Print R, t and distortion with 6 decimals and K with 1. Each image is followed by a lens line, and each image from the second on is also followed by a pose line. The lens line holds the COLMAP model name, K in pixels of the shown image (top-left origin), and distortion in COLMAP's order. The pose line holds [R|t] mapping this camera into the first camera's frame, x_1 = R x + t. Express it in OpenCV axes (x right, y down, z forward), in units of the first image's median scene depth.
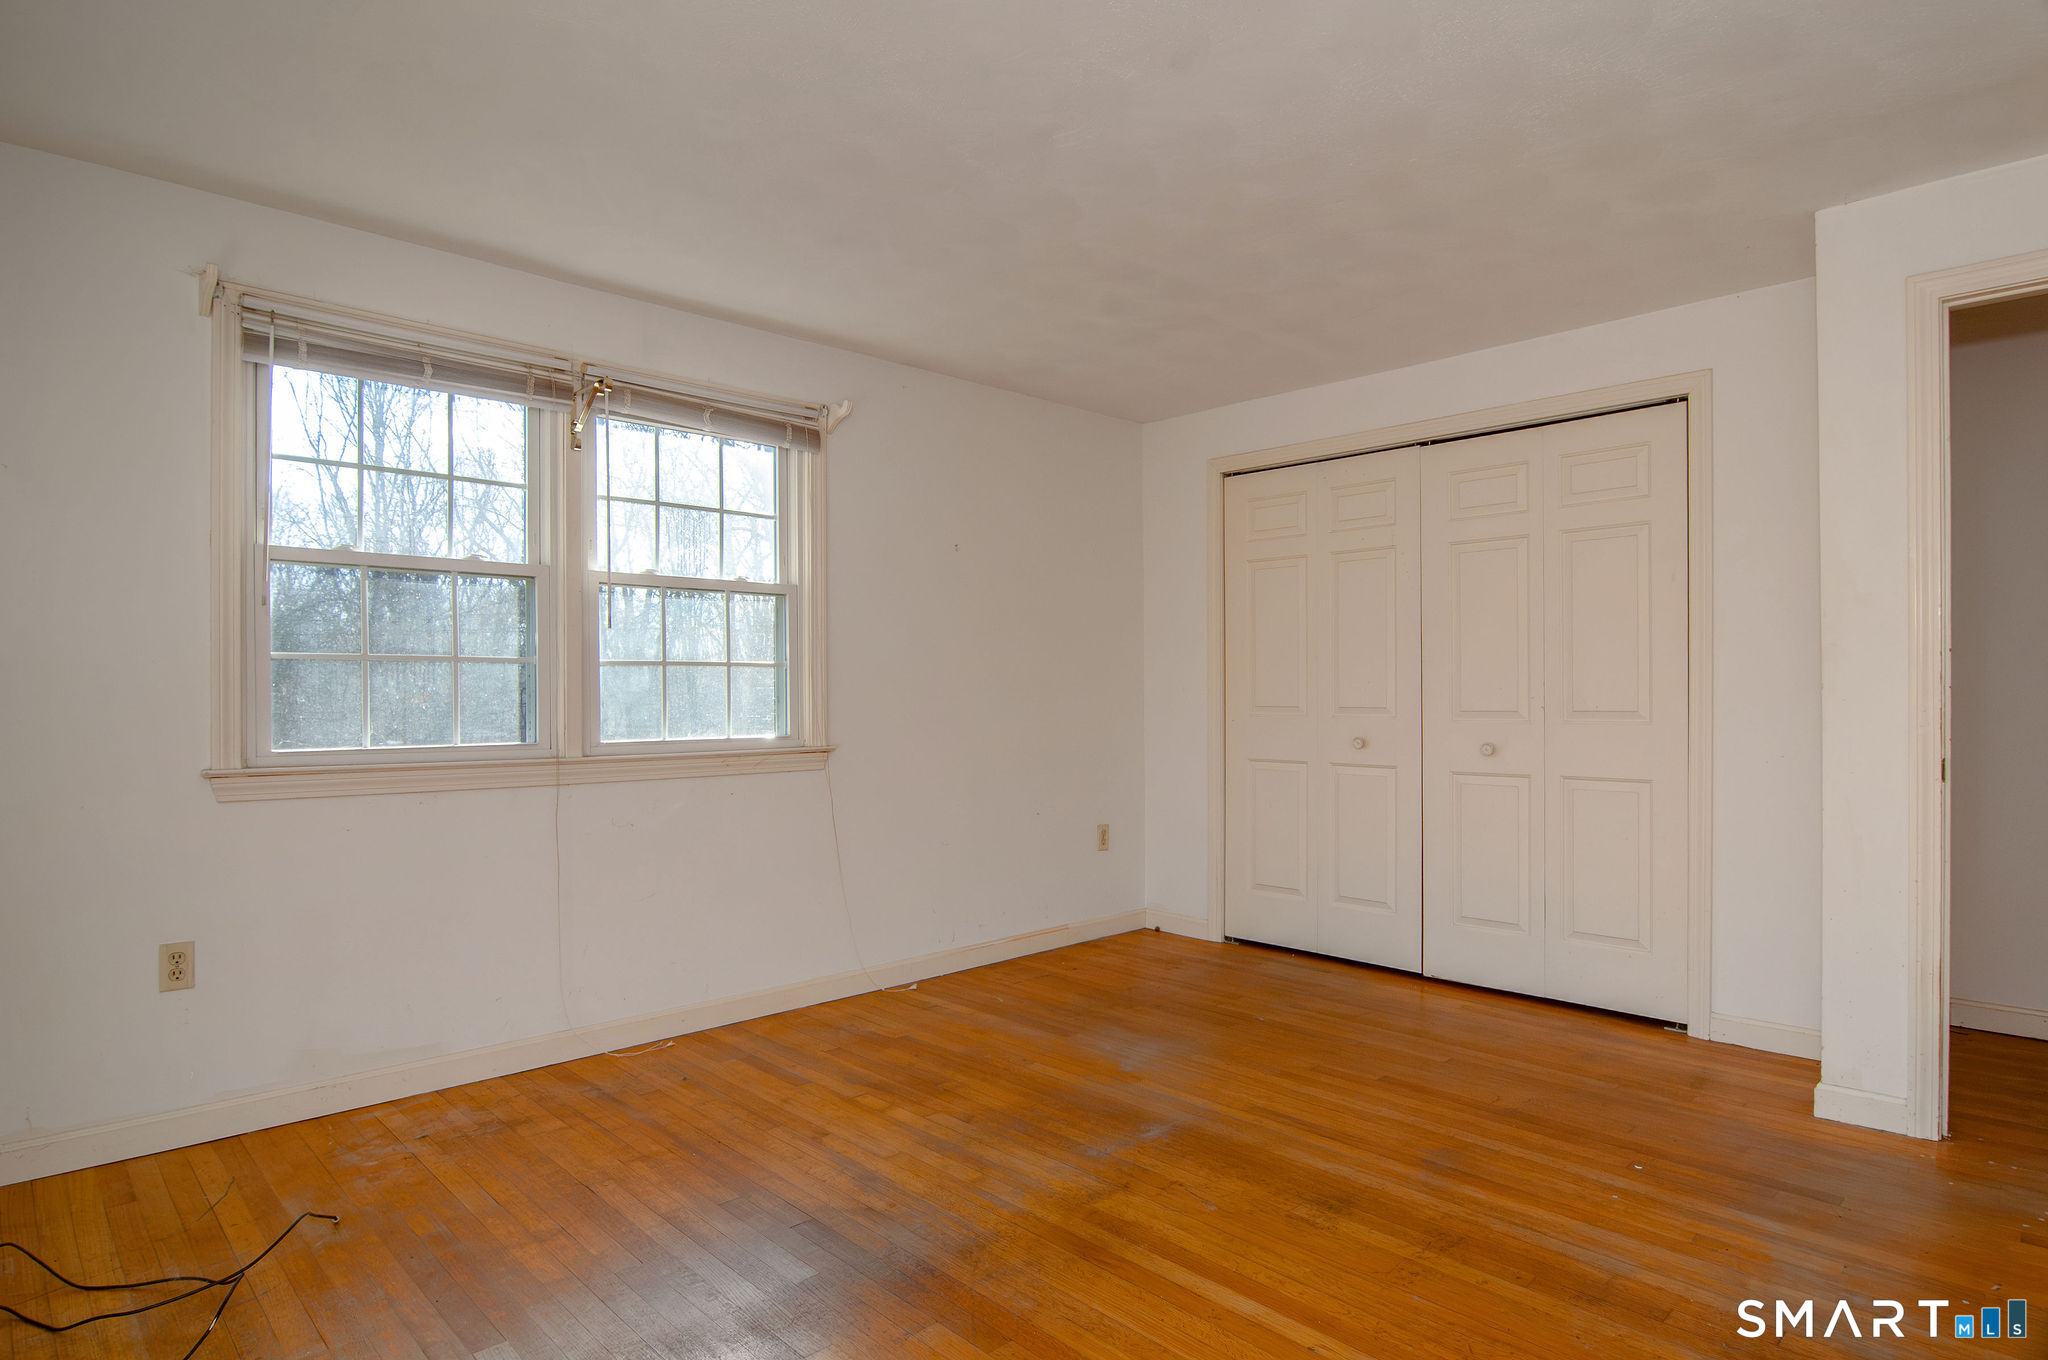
lens RADIAL K [[1125.0, 0, 1022.0], [0, 1125.0, 686.3], [0, 0, 1]] dist [-0.008284, -0.007932]
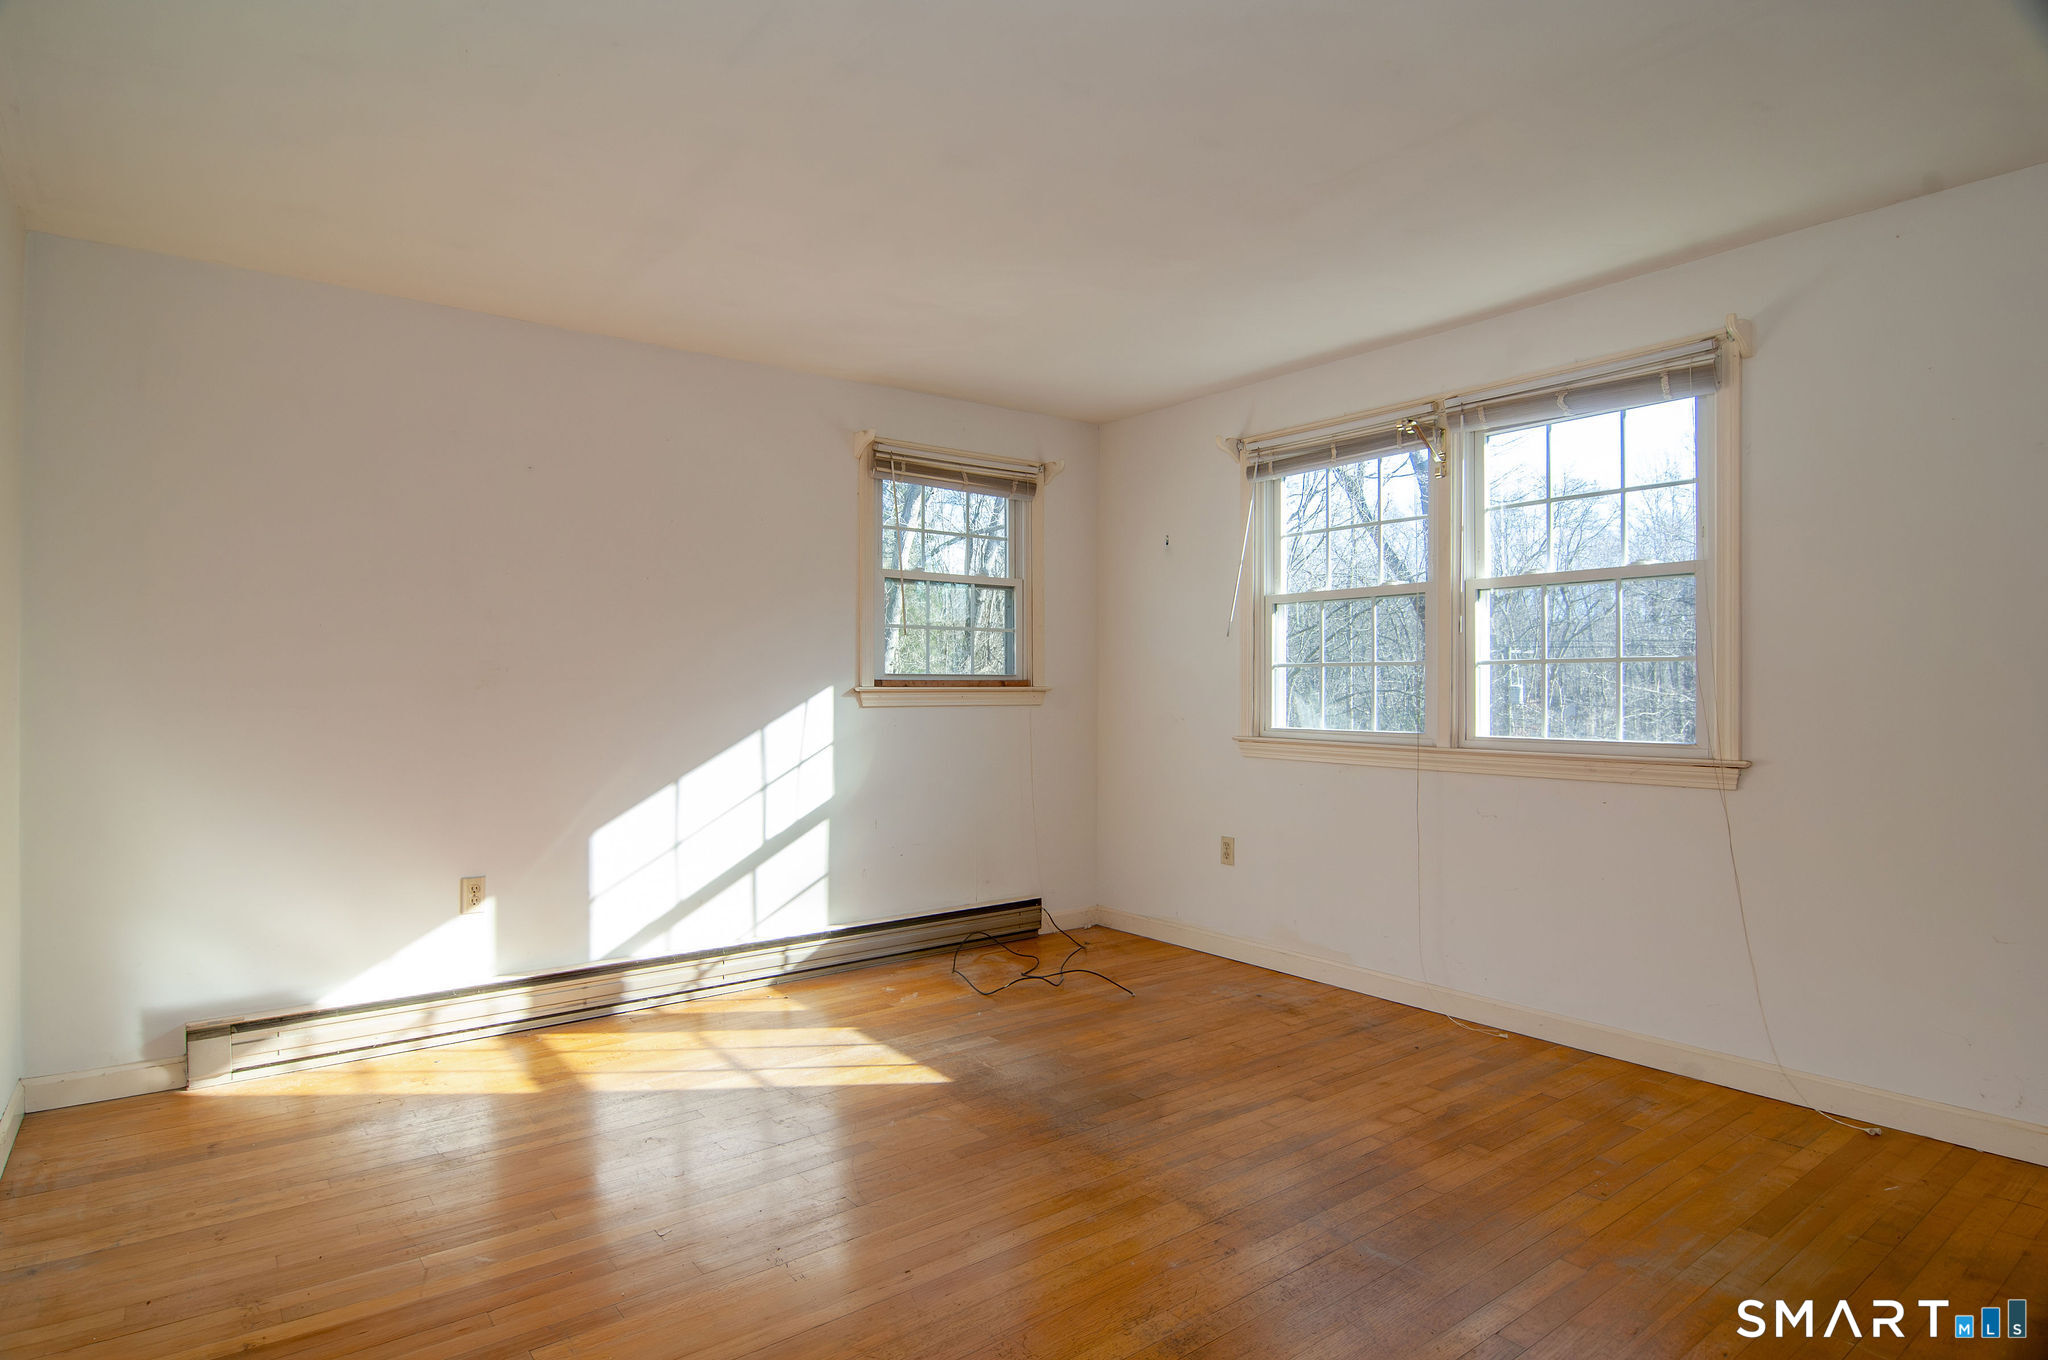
lens RADIAL K [[1125.0, 0, 1021.0], [0, 1125.0, 675.8], [0, 0, 1]] dist [-0.008284, -0.007932]
pose [[-0.126428, -0.010799, -0.991917, 0.788259], [-0.000280, 0.999941, -0.010850, 0.003045], [0.991976, -0.001094, -0.126423, 0.725712]]
